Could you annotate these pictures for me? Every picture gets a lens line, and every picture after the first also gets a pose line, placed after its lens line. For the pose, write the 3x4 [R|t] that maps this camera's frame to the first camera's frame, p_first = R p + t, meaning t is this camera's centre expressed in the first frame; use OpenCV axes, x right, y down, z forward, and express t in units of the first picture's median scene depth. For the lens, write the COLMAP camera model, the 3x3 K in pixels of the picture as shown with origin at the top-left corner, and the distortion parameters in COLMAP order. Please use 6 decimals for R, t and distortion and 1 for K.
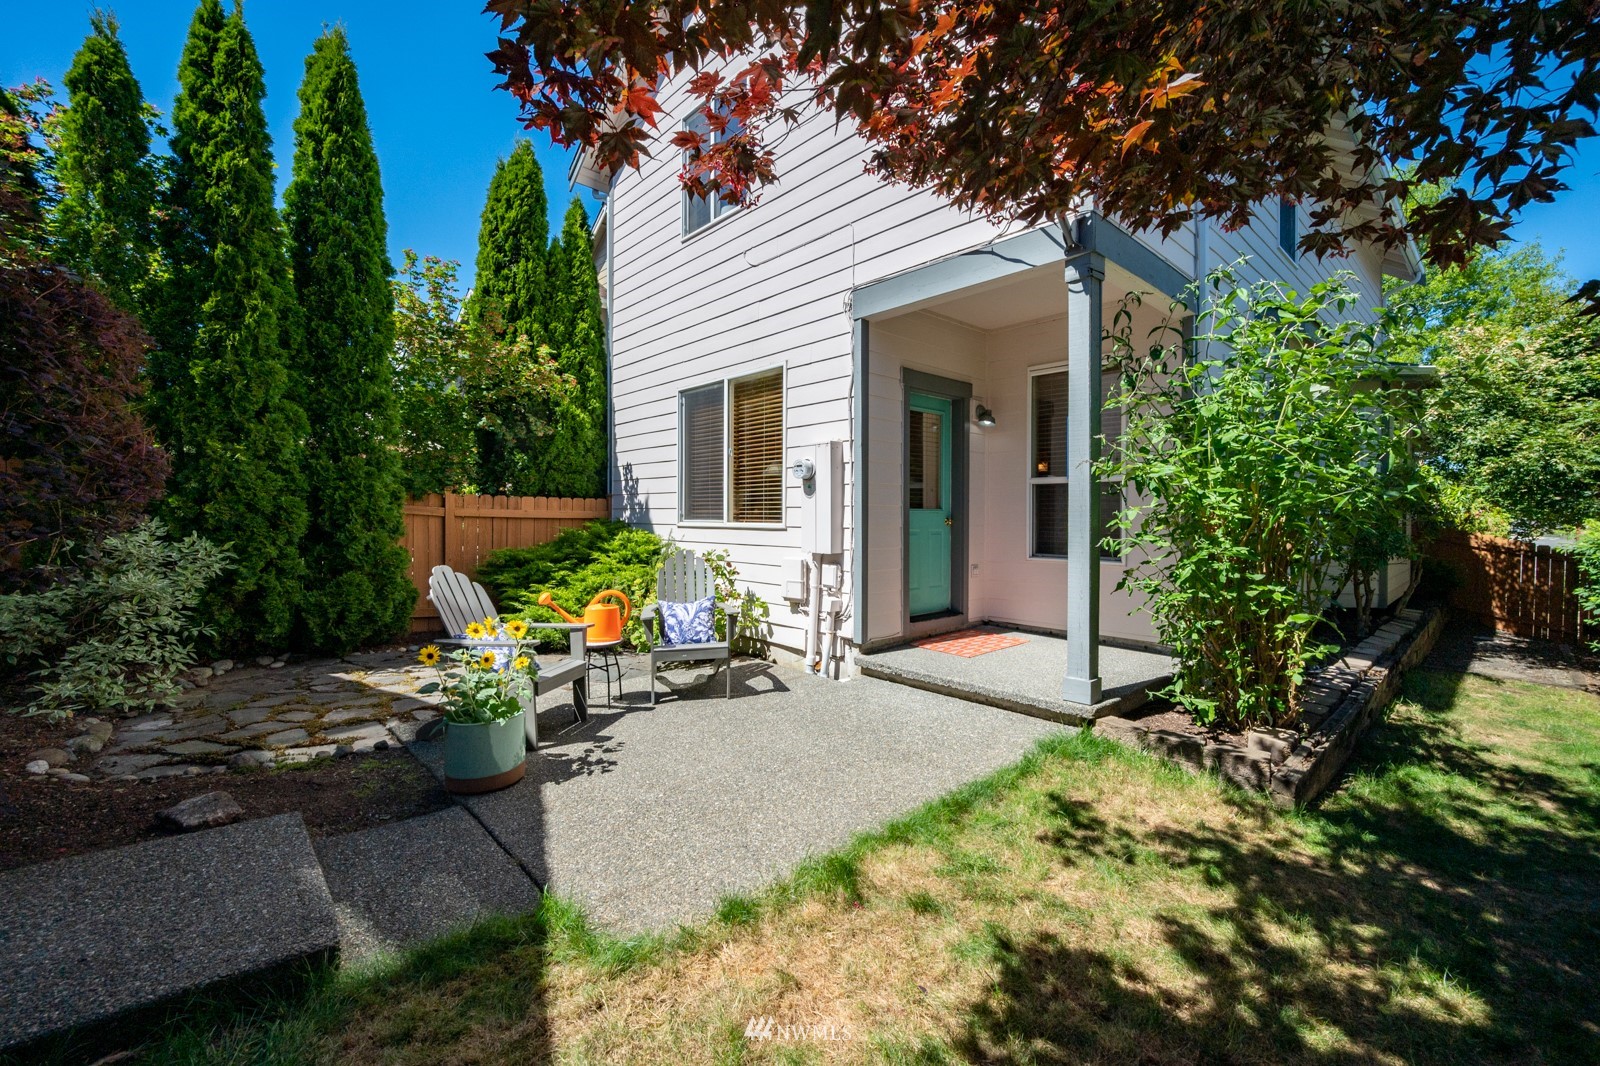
lens RADIAL K [[661.7, 0, 799.2], [0, 661.7, 522.6], [0, 0, 1]] dist [0.000169, 0.000109]
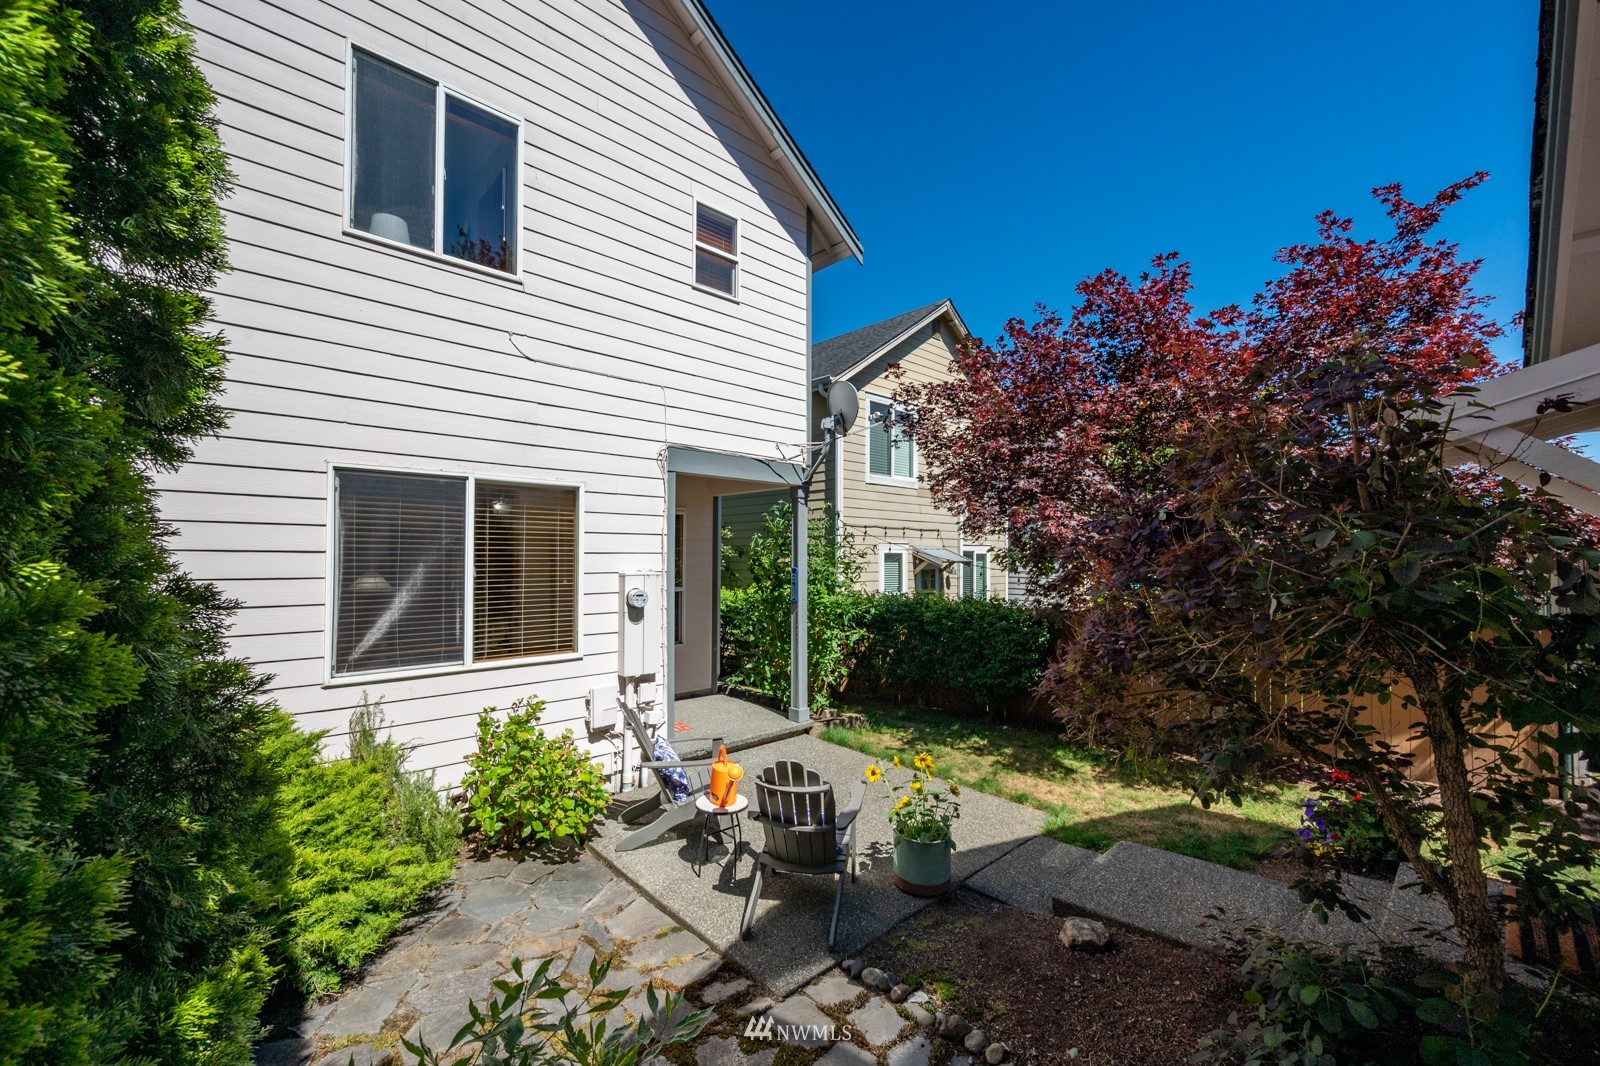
lens RADIAL K [[640.3, 0, 807.4], [0, 640.3, 533.6], [0, 0, 1]] dist [0.002410, 0.000347]
pose [[-0.016513, 0.029510, 0.999428, -1.521389], [0.005700, 0.999551, -0.029420, -0.221526], [-0.999847, 0.005211, -0.016674, 1.089508]]
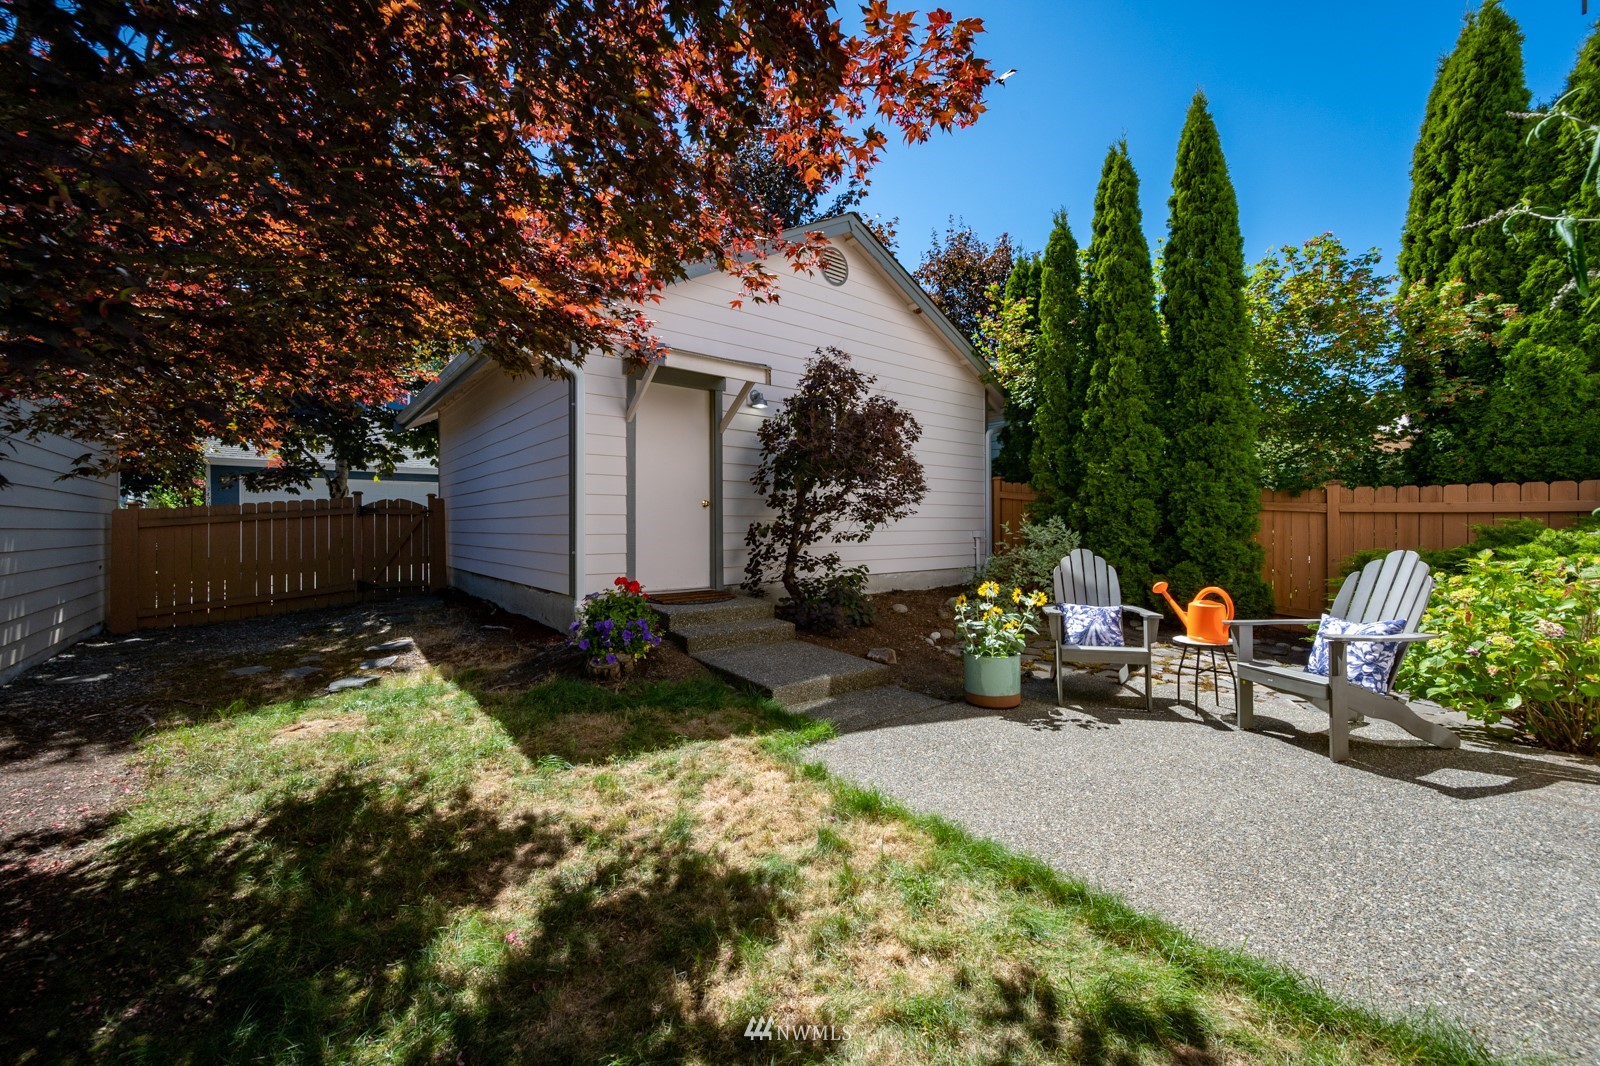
lens RADIAL K [[640.3, 0, 807.4], [0, 640.3, 533.6], [0, 0, 1]] dist [0.002410, 0.000347]
pose [[-0.066519, 0.008455, -0.997749, 0.756520], [-0.005378, 0.999947, 0.008832, 0.029638], [0.997771, 0.005953, -0.066470, 0.619809]]
